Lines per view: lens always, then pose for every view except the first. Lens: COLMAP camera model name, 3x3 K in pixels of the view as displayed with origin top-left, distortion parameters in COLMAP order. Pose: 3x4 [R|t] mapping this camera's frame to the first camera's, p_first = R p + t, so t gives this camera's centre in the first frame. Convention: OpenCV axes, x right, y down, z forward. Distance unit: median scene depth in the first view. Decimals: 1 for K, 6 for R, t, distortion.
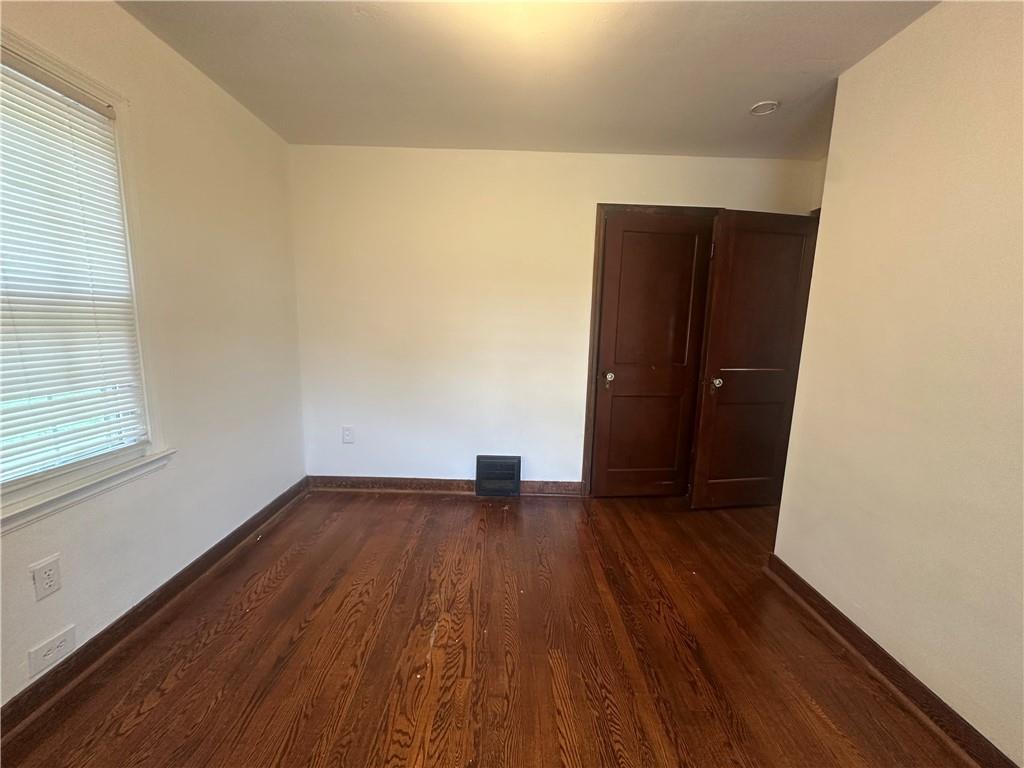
lens RADIAL K [[409.9, 0, 510.7], [0, 409.9, 385.3], [0, 0, 1]] dist [-0.000657, 0.000328]
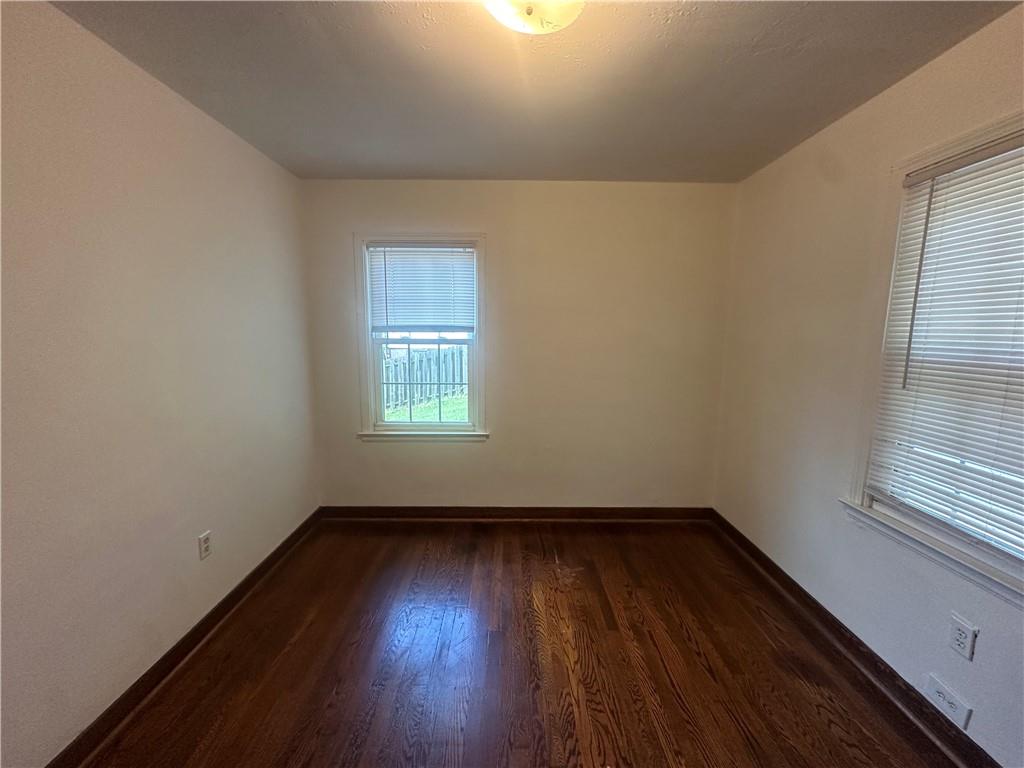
lens RADIAL K [[409.9, 0, 510.7], [0, 409.9, 385.3], [0, 0, 1]] dist [-0.000657, 0.000328]
pose [[-0.999613, -0.027601, 0.003368, 0.012661], [-0.025554, 0.959659, 0.280003, -0.388036], [-0.010960, 0.279809, -0.959993, 1.826287]]
